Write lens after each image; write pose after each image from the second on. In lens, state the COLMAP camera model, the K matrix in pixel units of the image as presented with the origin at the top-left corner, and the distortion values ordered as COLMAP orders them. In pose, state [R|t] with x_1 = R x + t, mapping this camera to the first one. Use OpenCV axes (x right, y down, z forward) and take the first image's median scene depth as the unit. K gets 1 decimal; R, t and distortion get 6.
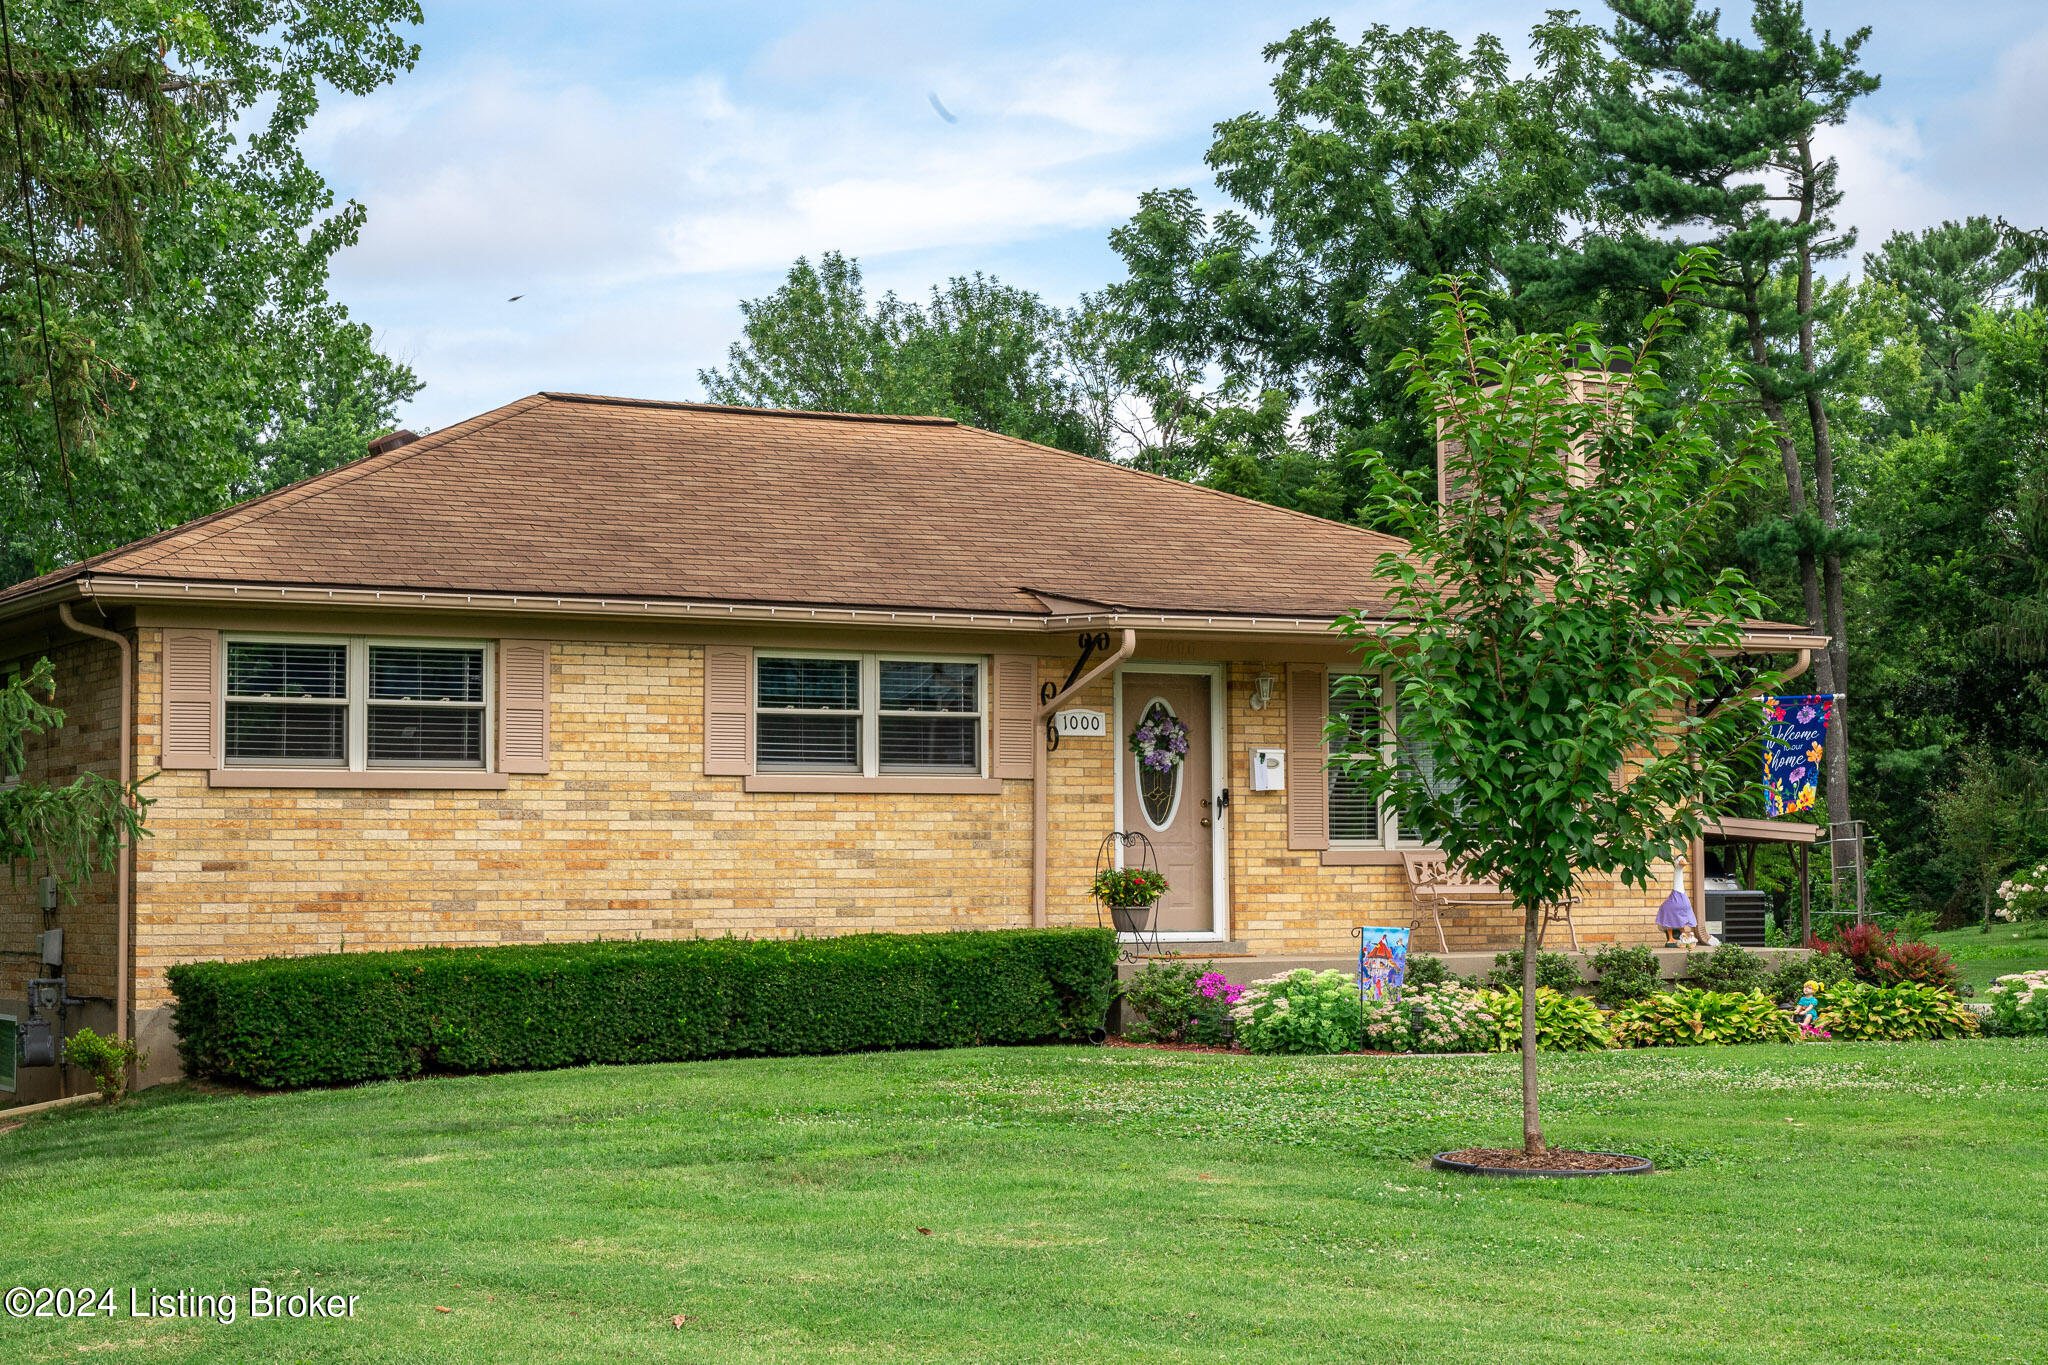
lens RADIAL K [[3401.1, 0, 1024.0], [0, 3401.1, 682.5], [0, 0, 1]] dist [-0.005466, -0.111337]
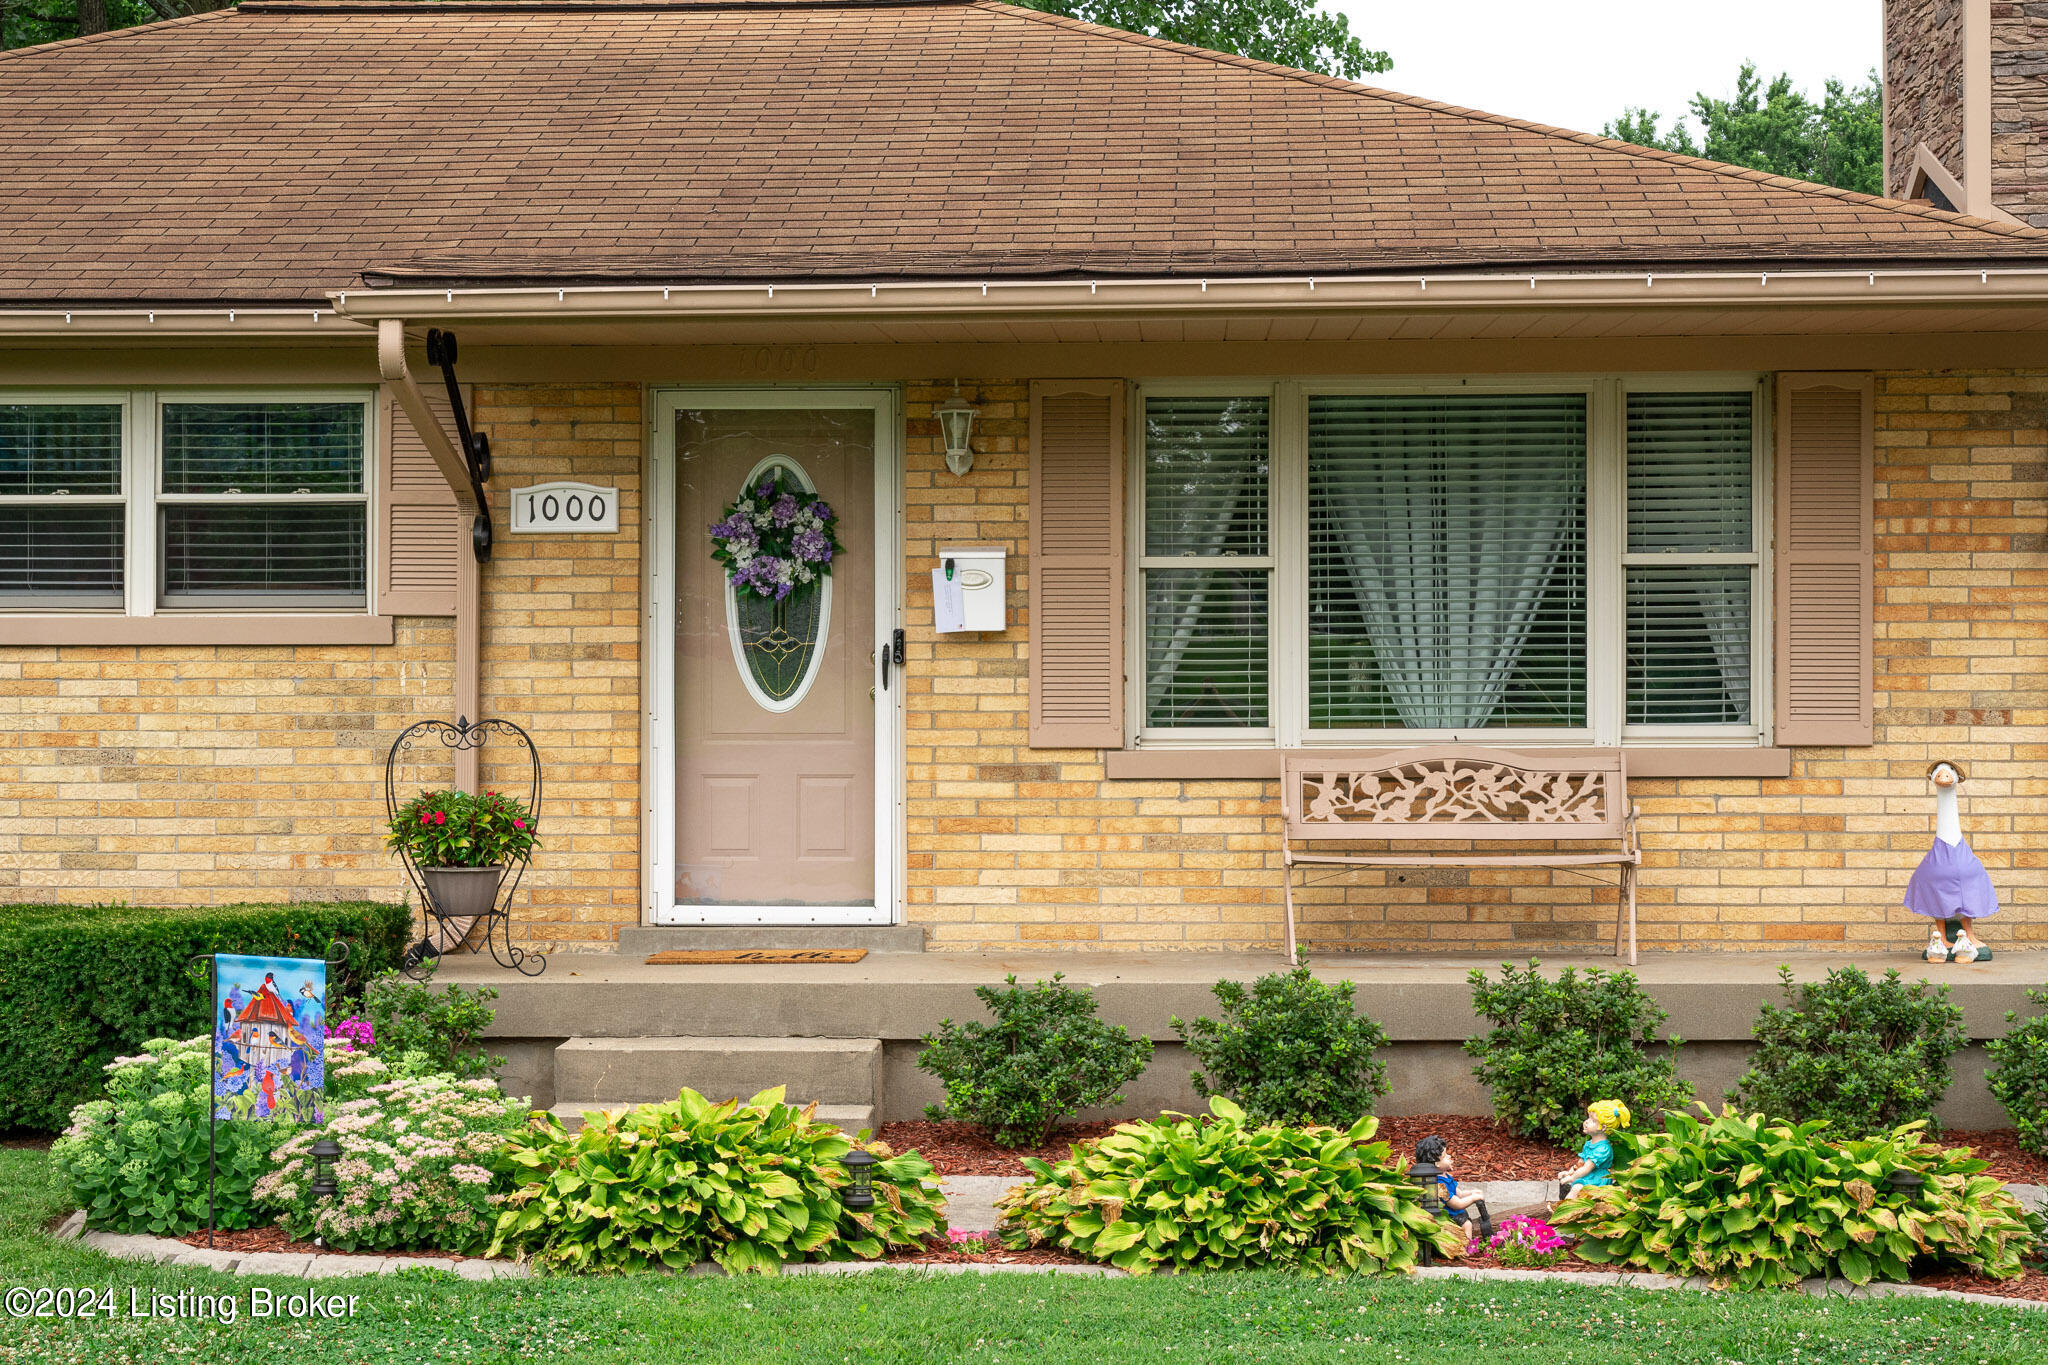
lens RADIAL K [[3614.2, 0, 1035.5], [0, 3614.2, 711.7], [0, 0, 1]] dist [0.009117, -0.084260]
pose [[0.852283, 0.005542, -0.523051, 0.381352], [0.026805, 0.998167, 0.054254, 0.015279], [0.522393, -0.060261, 0.850573, 0.572270]]
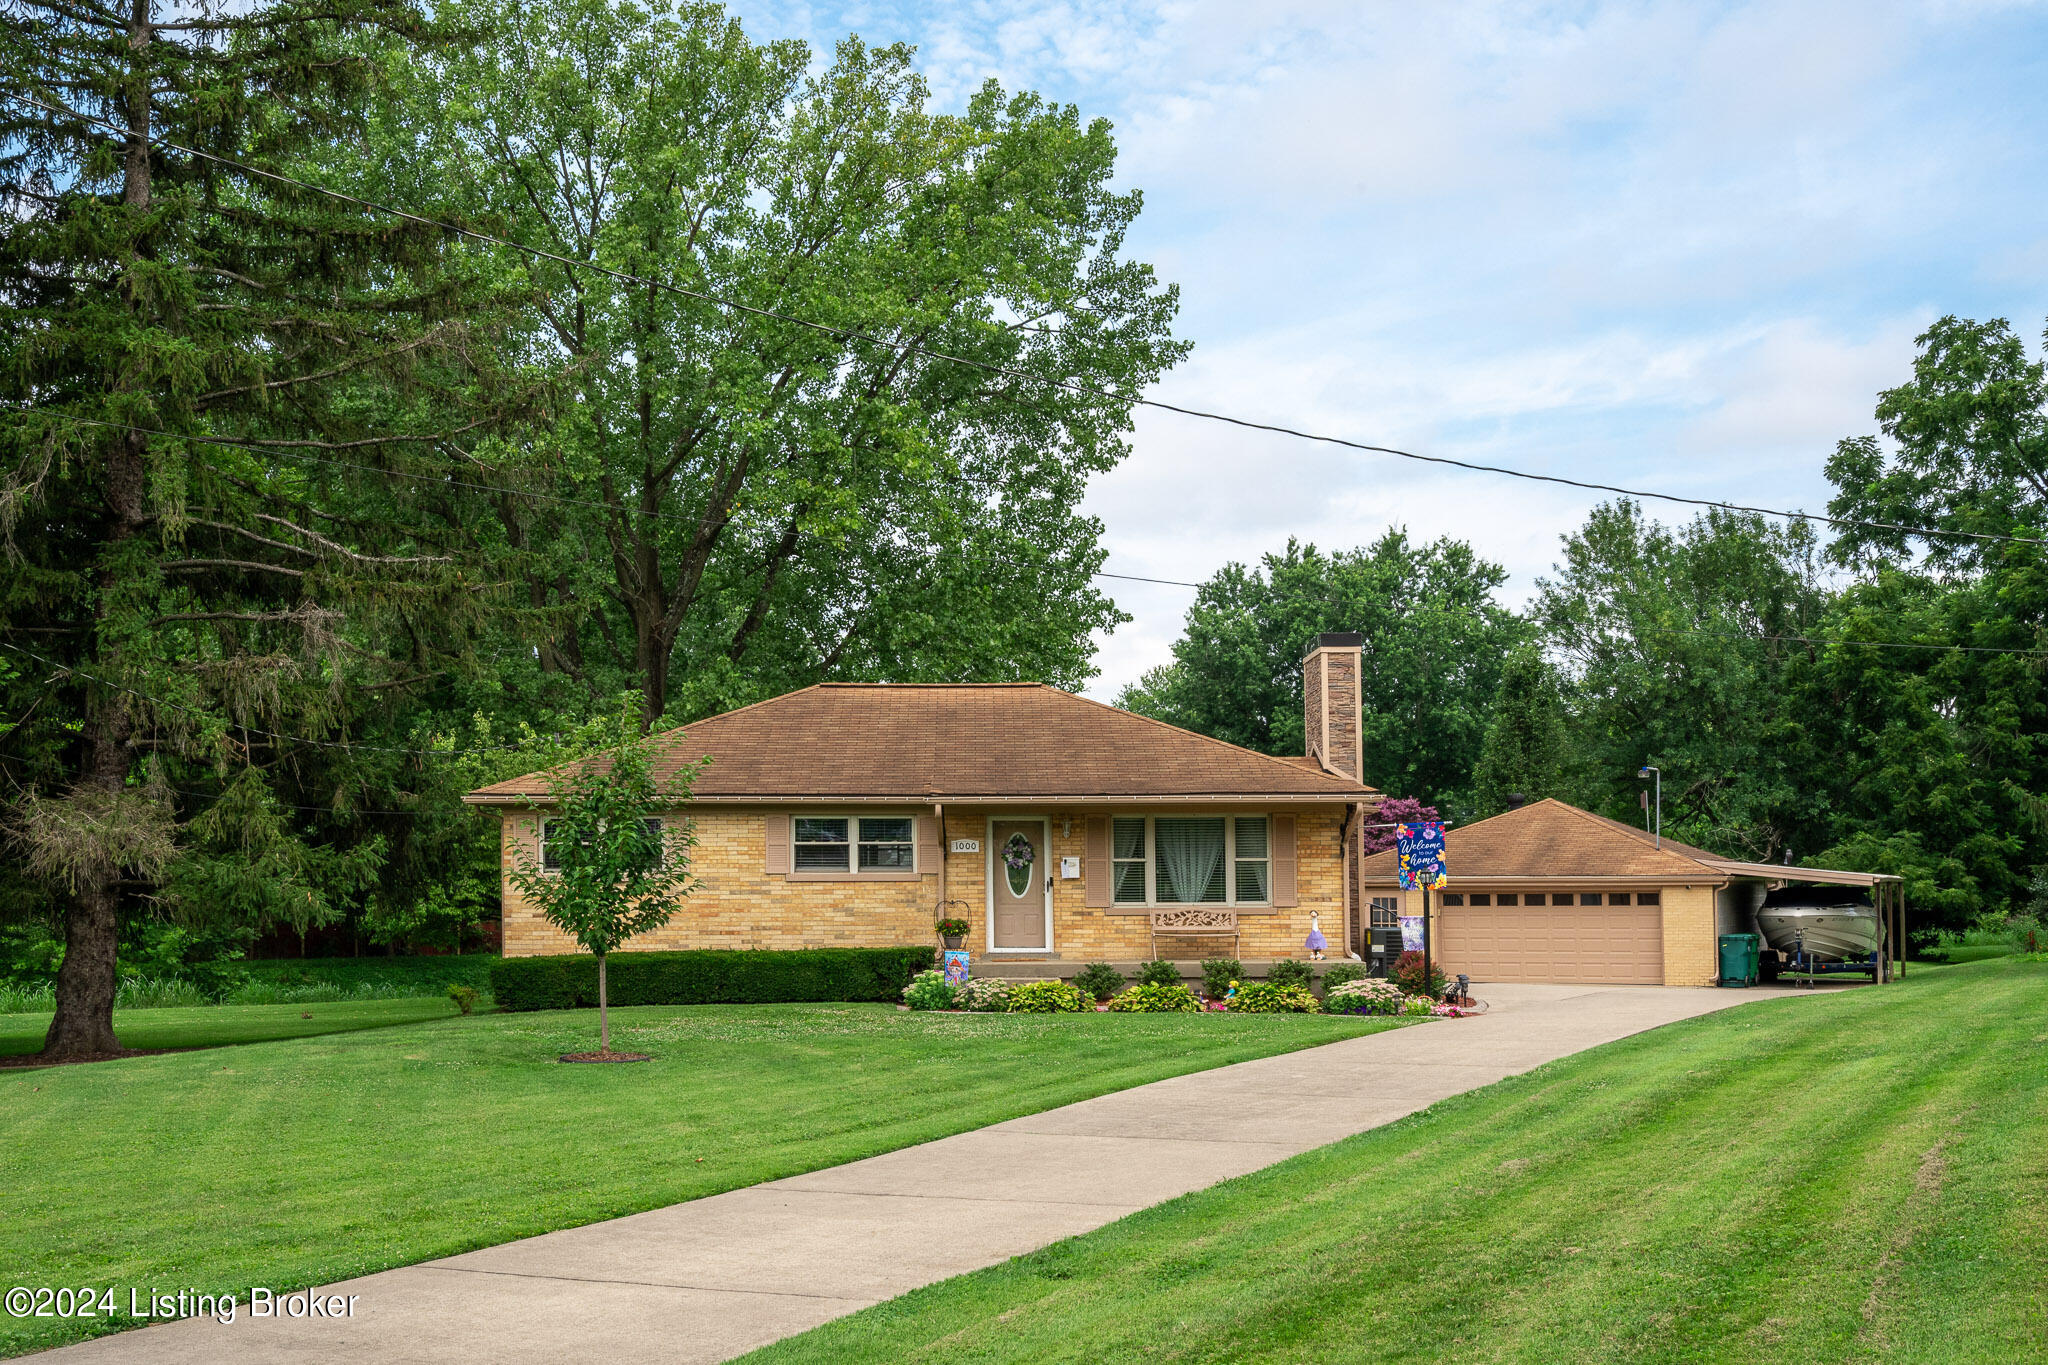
lens RADIAL K [[2181.3, 0, 1037.4], [0, 2181.3, 803.5], [0, 0, 1]] dist [-0.002418, 0.000564]
pose [[0.888987, -0.011246, -0.457795, 0.674403], [0.022988, 0.999534, 0.020085, -0.040206], [0.457355, -0.028379, 0.888831, -0.154953]]
